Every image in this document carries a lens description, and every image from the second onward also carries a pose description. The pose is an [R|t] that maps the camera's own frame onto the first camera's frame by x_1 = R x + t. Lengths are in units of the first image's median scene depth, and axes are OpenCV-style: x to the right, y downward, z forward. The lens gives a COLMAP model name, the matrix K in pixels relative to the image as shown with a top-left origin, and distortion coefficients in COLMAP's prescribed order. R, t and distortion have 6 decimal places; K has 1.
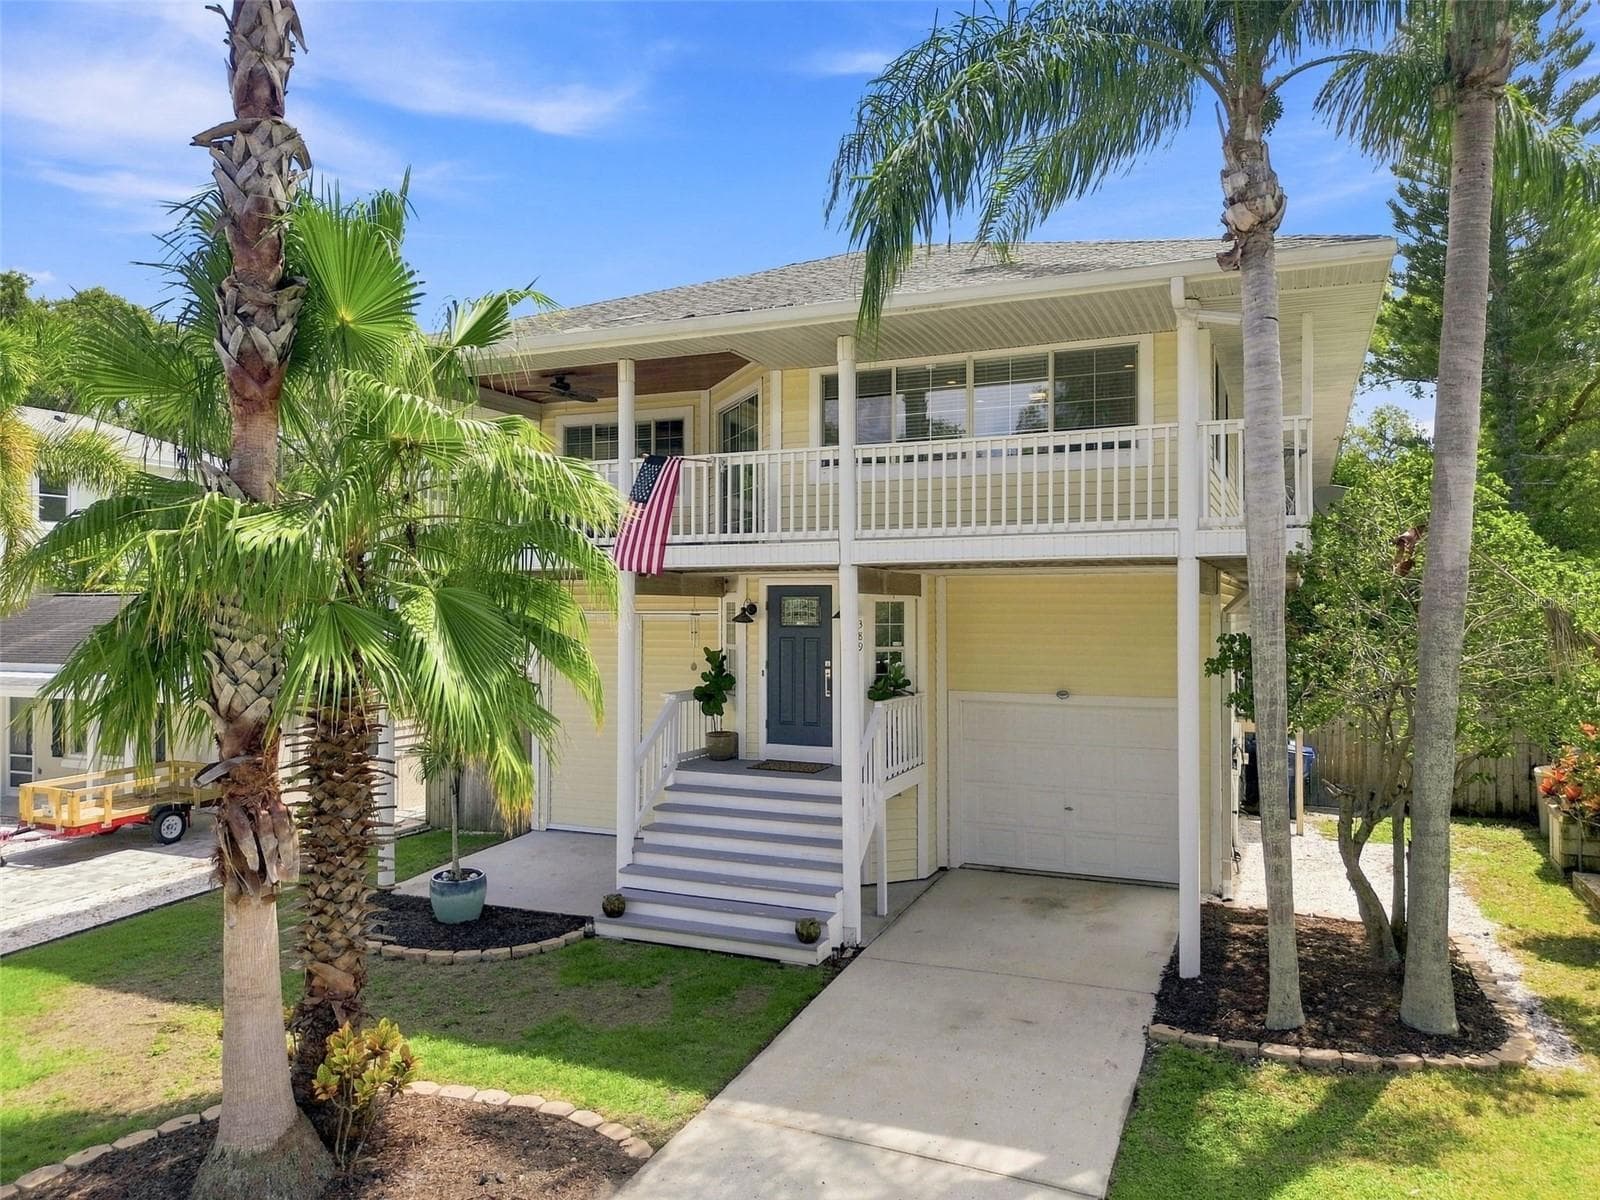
lens RADIAL K [[1101.1, 0, 809.9], [0, 1101.1, 593.8], [0, 0, 1]] dist [0.041032, -0.033890]
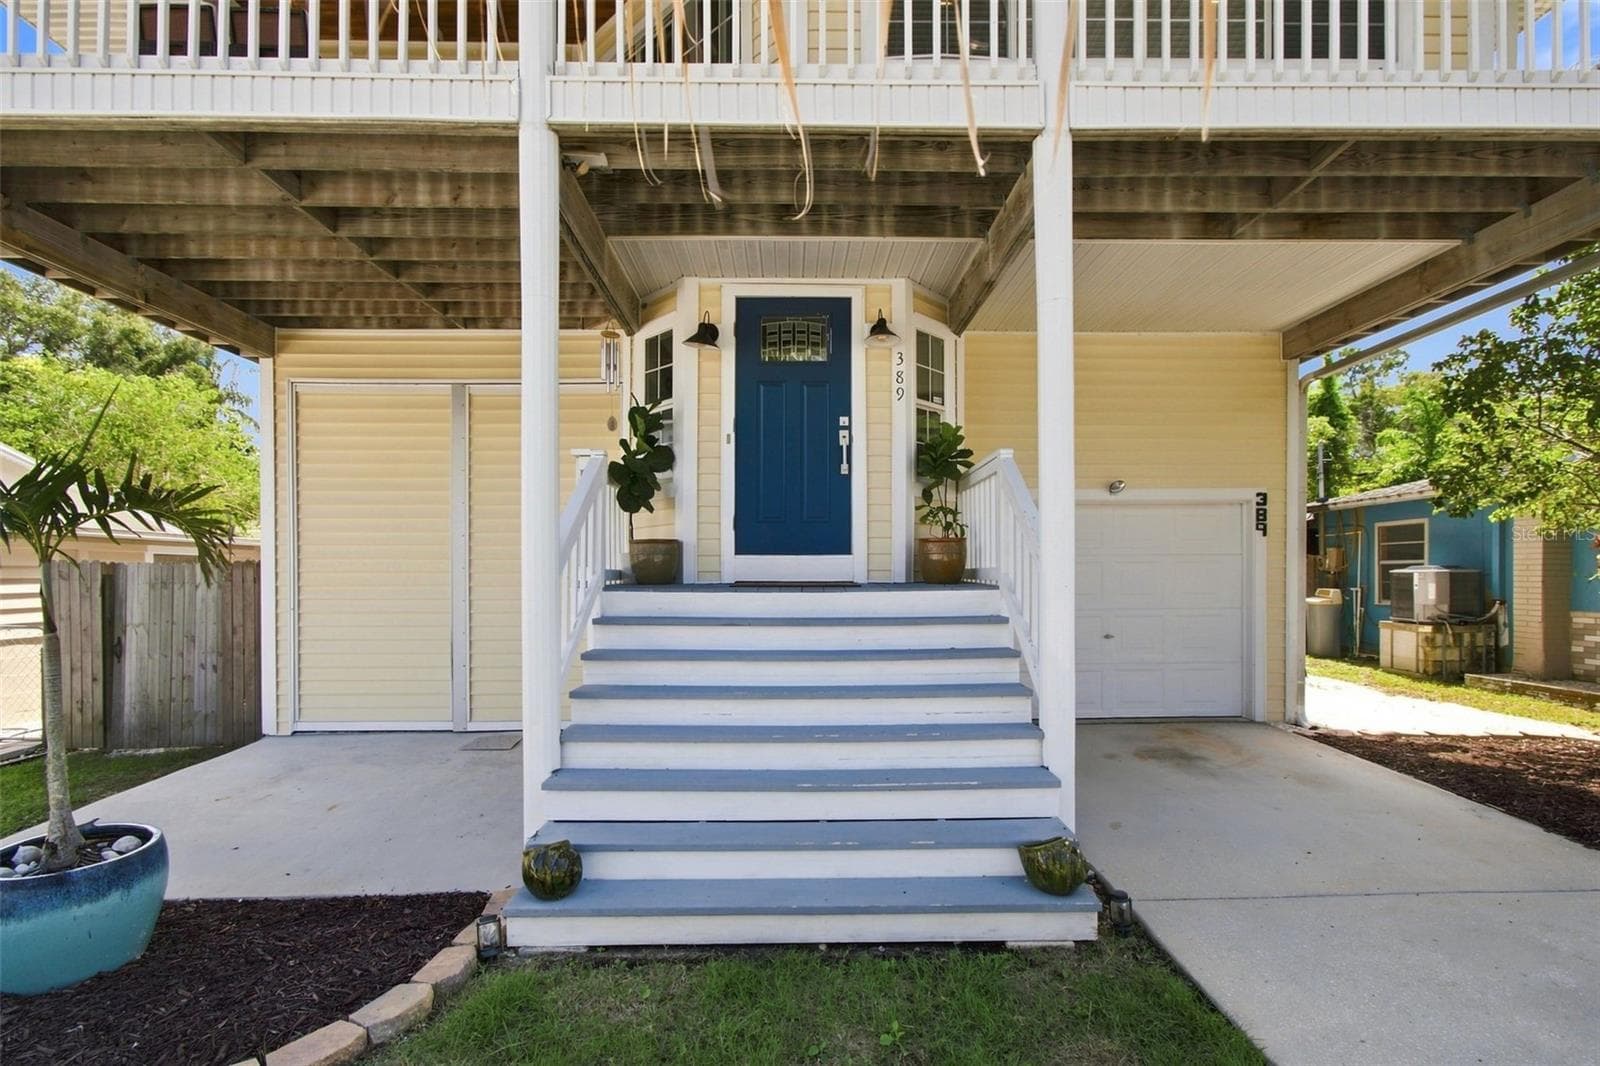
lens RADIAL K [[737.4, 0, 809.3], [0, 737.4, 575.7], [0, 0, 1]] dist [0.001260, 0.000934]
pose [[0.909902, -0.005636, 0.414785, -0.206341], [-0.000778, 0.999883, 0.015294, 0.167809], [-0.414823, -0.014238, 0.909791, 0.715017]]
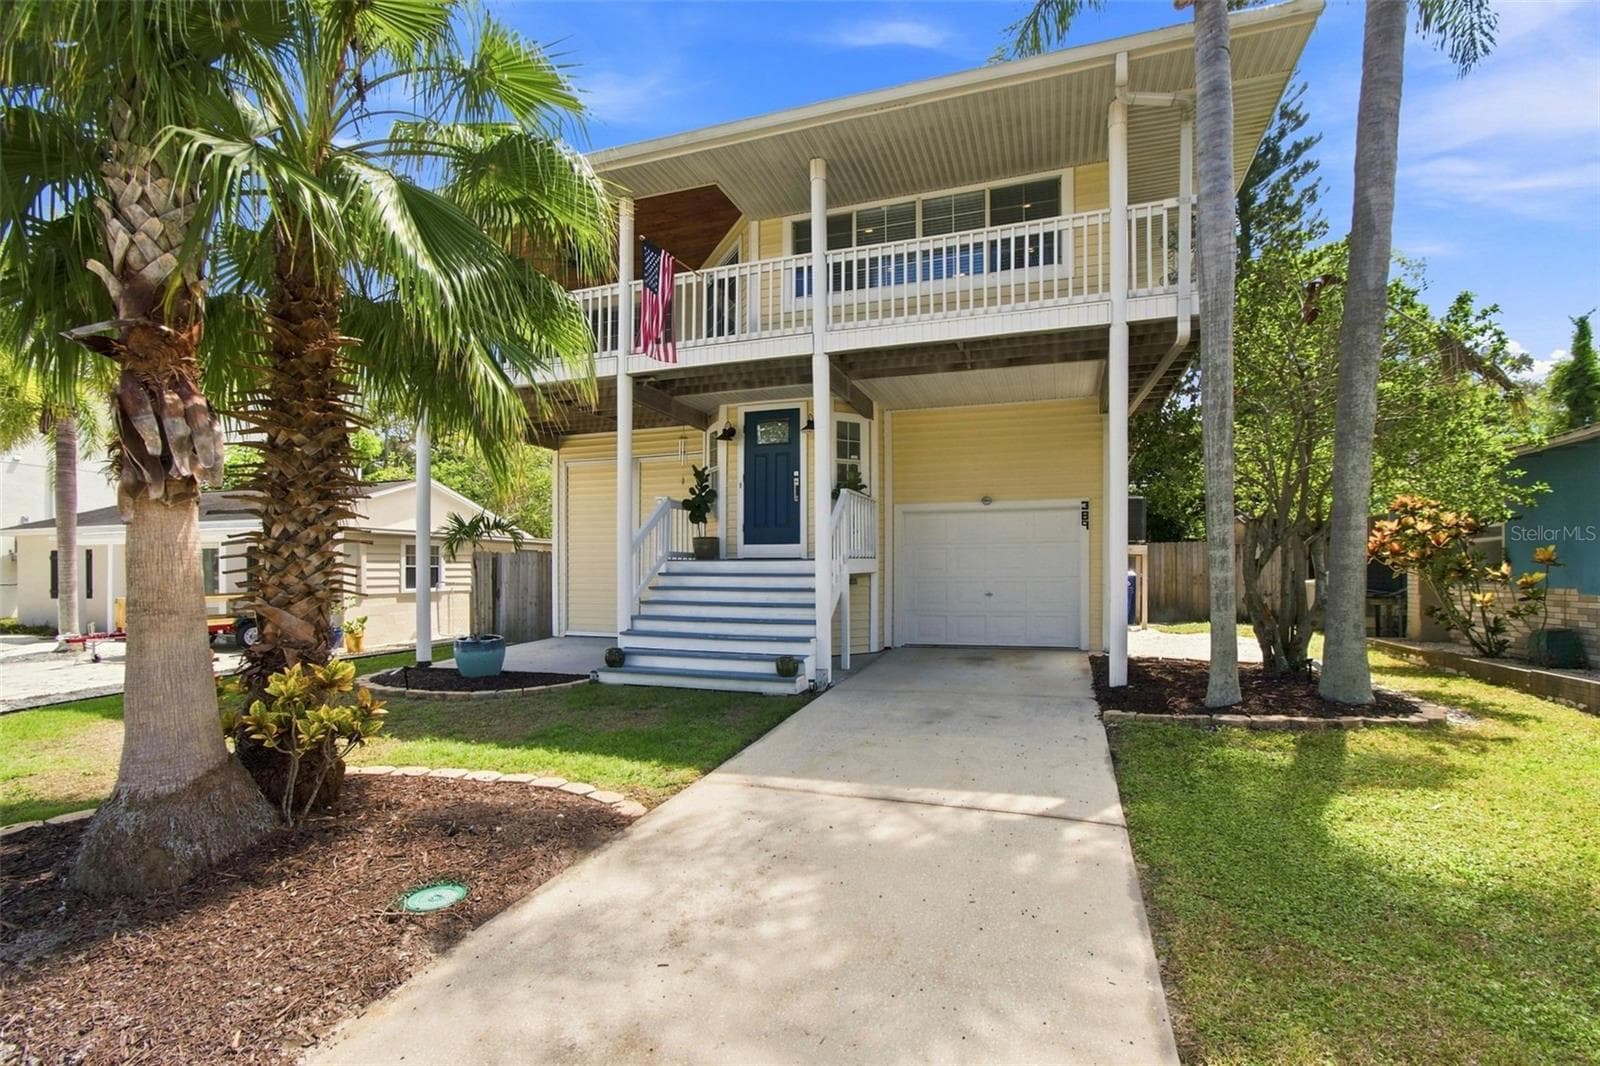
lens RADIAL K [[721.6, 0, 817.6], [0, 721.6, 565.6], [0, 0, 1]] dist [-0.018663, 0.009208]
pose [[0.996675, -0.002283, 0.081443, -0.029011], [0.001795, 0.999980, 0.006069, 0.183693], [-0.081455, -0.005903, 0.996660, 0.239634]]
